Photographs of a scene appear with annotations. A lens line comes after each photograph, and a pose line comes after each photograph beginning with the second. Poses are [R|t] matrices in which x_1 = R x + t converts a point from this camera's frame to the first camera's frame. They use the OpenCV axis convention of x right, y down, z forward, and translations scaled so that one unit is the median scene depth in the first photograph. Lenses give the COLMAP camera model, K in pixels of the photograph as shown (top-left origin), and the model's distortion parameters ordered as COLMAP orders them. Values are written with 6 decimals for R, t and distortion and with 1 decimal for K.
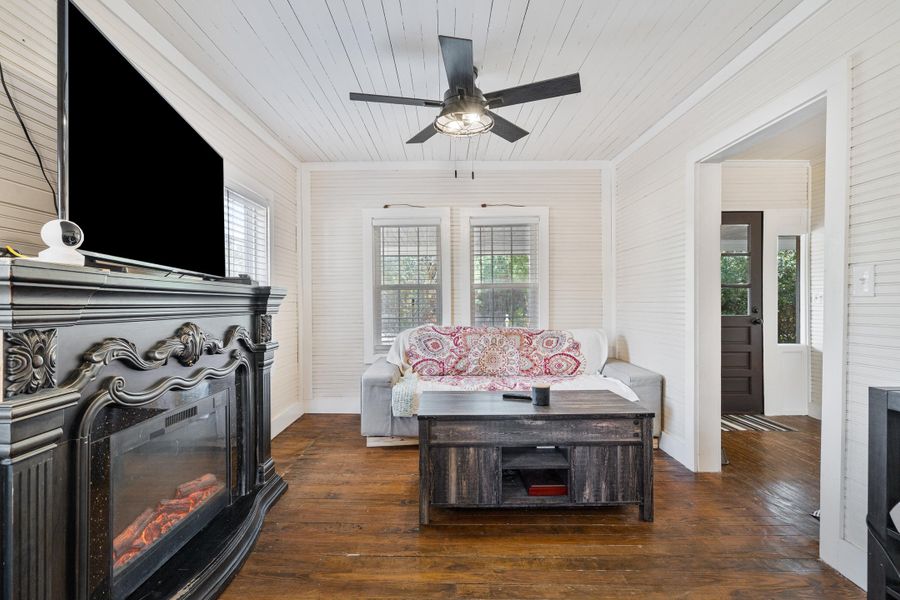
lens RADIAL K [[398.7, 0, 445.8], [0, 398.7, 303.6], [0, 0, 1]] dist [-0.000117, 0.000105]
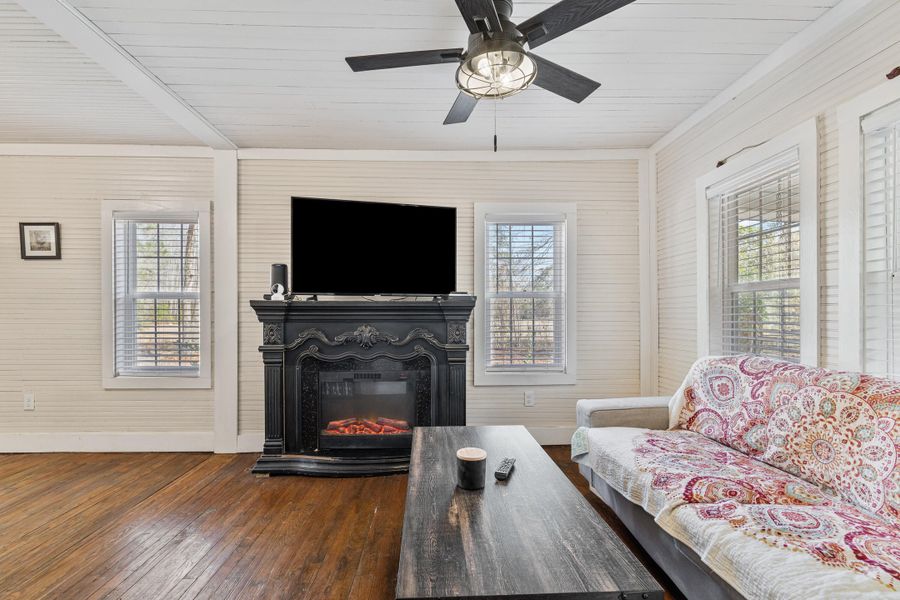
lens RADIAL K [[391.7, 0, 445.6], [0, 391.7, 314.3], [0, 0, 1]] dist [-0.000613, 0.000170]
pose [[0.039679, 0.010170, -0.999161, 0.517438], [0.002509, 0.999944, 0.010278, -0.008478], [0.999209, -0.002915, 0.039651, 0.587549]]
